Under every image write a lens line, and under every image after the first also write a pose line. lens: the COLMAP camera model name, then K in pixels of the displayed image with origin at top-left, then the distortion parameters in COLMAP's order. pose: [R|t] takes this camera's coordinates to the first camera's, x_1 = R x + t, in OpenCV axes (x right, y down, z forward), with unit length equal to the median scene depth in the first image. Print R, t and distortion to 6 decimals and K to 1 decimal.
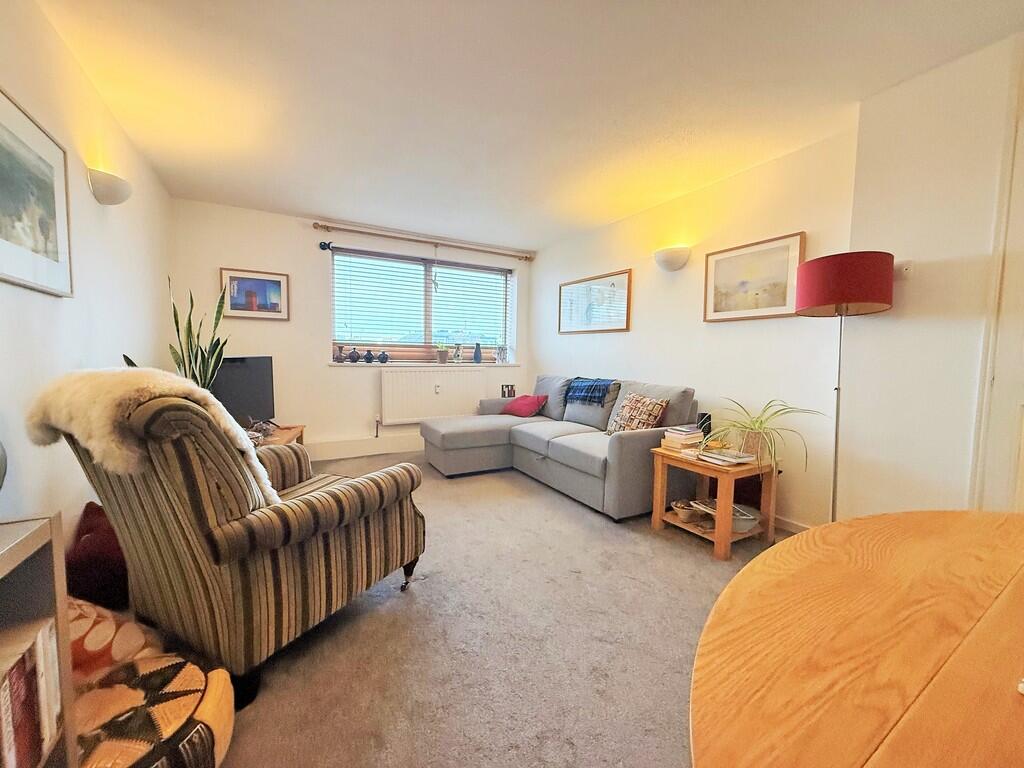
lens RADIAL K [[407.5, 0, 512.0], [0, 407.5, 384.0], [0, 0, 1]] dist [0.000047, 0.000015]
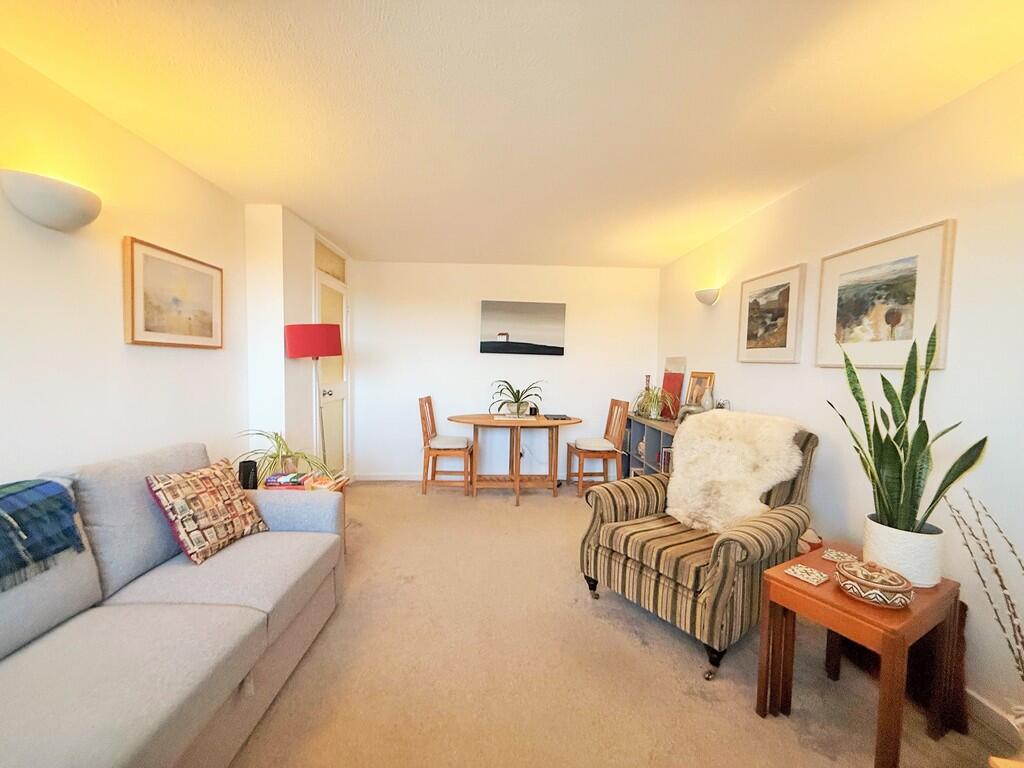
lens RADIAL K [[407.5, 0, 512.0], [0, 407.5, 384.0], [0, 0, 1]] dist [0.000047, 0.000015]
pose [[-0.888708, -0.063190, 0.454098, -0.372817], [-0.010459, 0.992993, 0.117709, -0.179236], [-0.458354, 0.099859, -0.883142, 1.366020]]
